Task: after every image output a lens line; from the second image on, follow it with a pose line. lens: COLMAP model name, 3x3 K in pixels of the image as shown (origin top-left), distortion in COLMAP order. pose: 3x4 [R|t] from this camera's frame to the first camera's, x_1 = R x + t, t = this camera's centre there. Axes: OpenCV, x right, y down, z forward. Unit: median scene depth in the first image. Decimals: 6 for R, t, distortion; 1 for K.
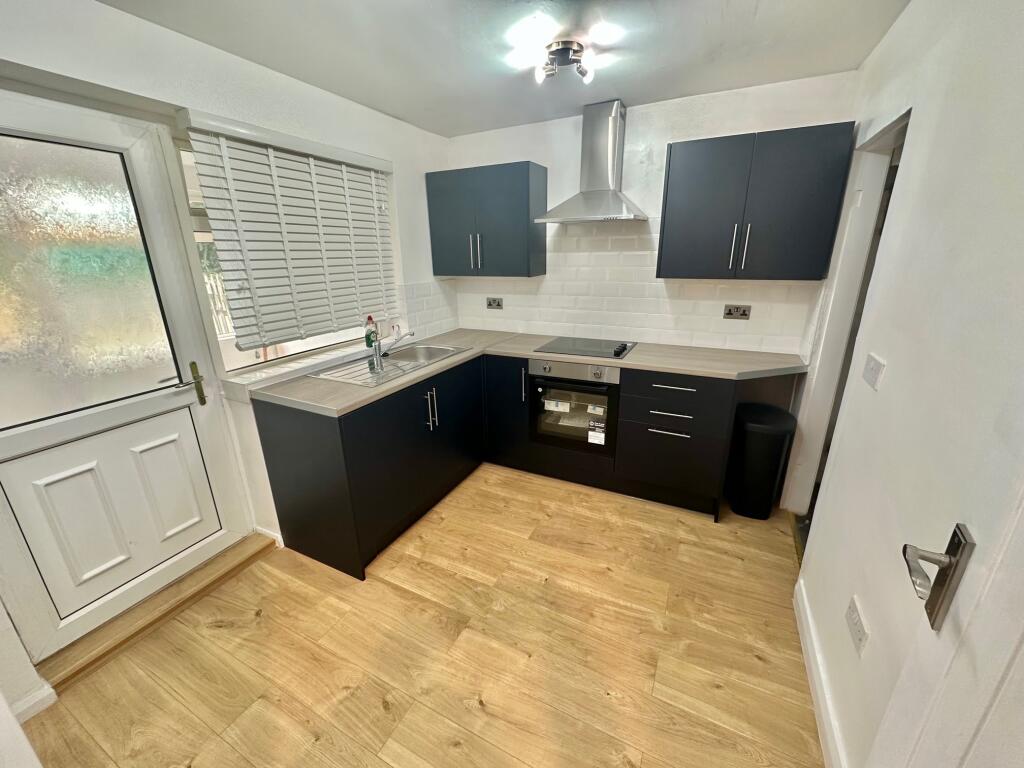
lens RADIAL K [[406.8, 0, 509.2], [0, 406.8, 383.5], [0, 0, 1]] dist [-0.002536, -0.000323]
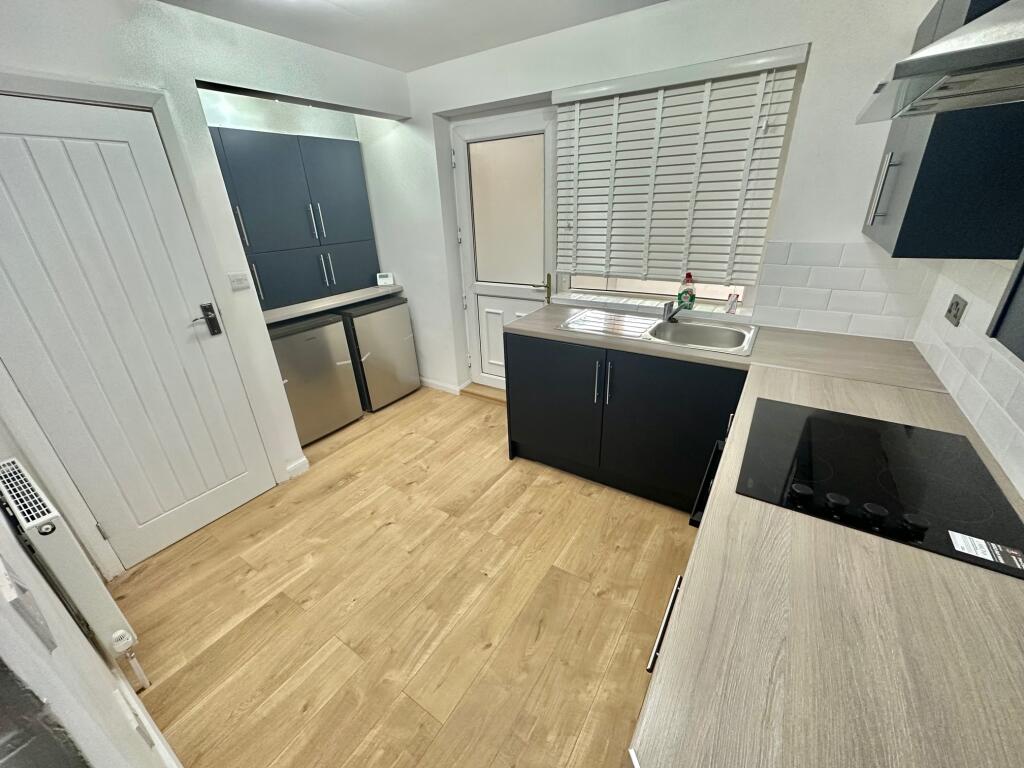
lens RADIAL K [[406.8, 0, 511.2], [0, 406.8, 381.9], [0, 0, 1]] dist [-0.002536, -0.000323]
pose [[-0.108542, 0.426860, -0.897780, 0.798145], [-0.268770, 0.856880, 0.439908, -0.349543], [0.957069, 0.289045, 0.021719, 0.990236]]
